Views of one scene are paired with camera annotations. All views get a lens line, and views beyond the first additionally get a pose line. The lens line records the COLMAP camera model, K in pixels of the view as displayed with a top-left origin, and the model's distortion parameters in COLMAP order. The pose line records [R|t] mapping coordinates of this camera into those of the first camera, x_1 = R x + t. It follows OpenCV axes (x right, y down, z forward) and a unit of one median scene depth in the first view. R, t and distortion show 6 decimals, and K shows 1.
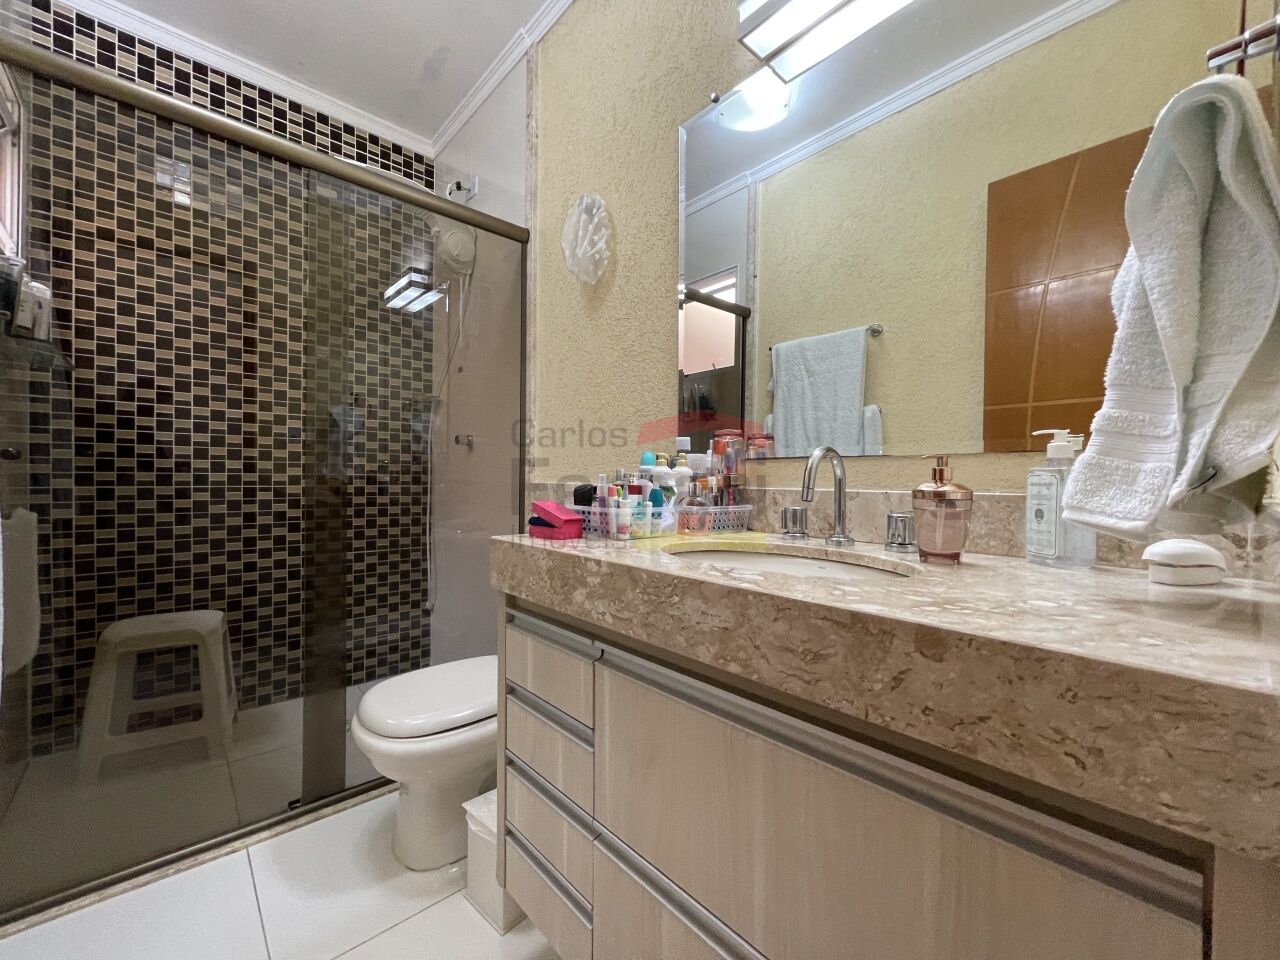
lens RADIAL K [[517.5, 0, 634.5], [0, 517.5, 482.9], [0, 0, 1]] dist [-0.003773, -0.000783]
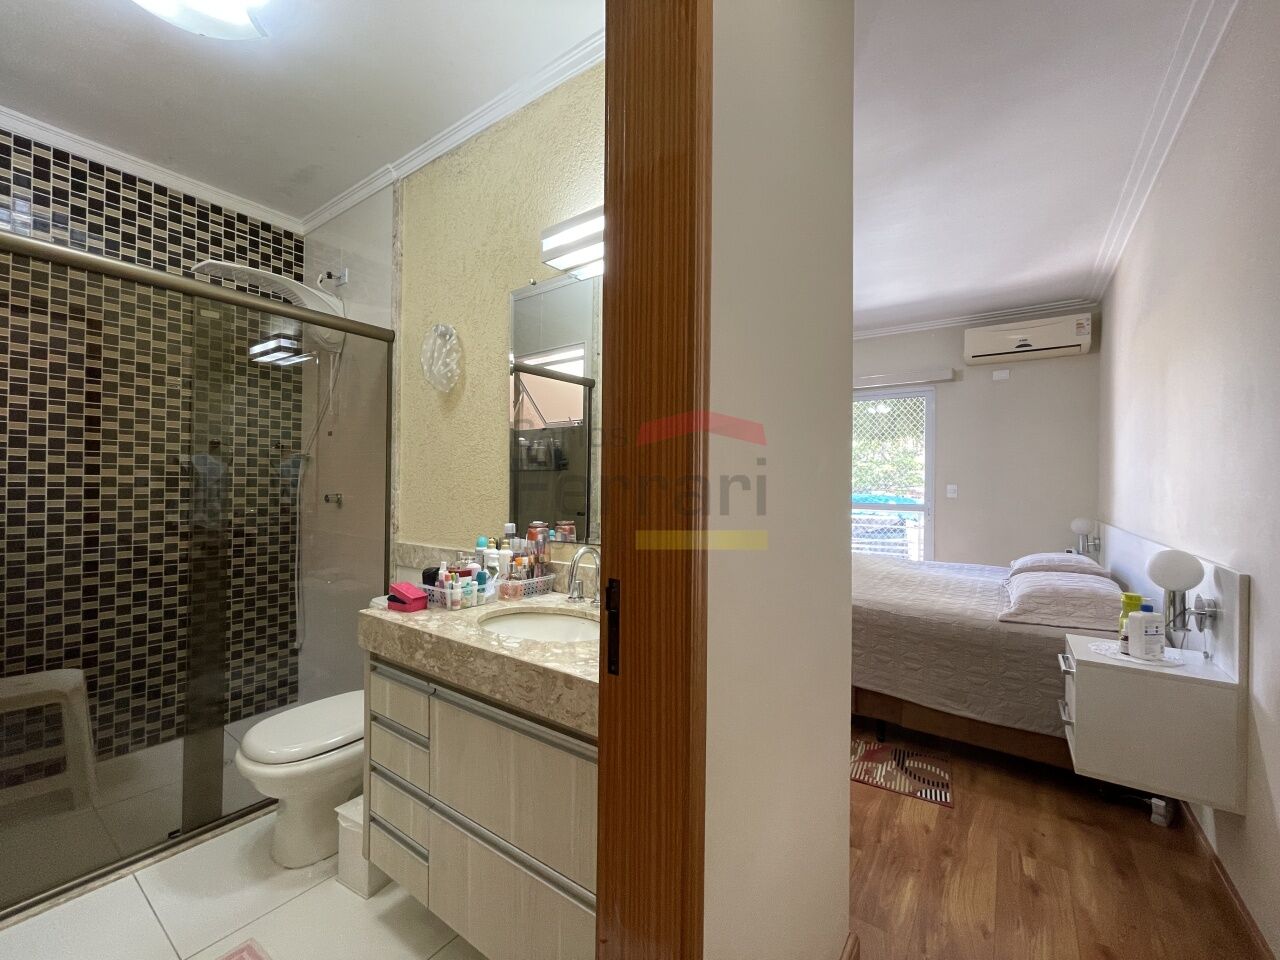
lens RADIAL K [[517.5, 0, 640.6], [0, 517.5, 482.6], [0, 0, 1]] dist [-0.003773, -0.000783]
pose [[0.974566, 0.000196, 0.224102, 0.084121], [0.002245, 0.999941, -0.010635, -0.123600], [-0.224091, 0.010868, 0.974508, -0.296833]]
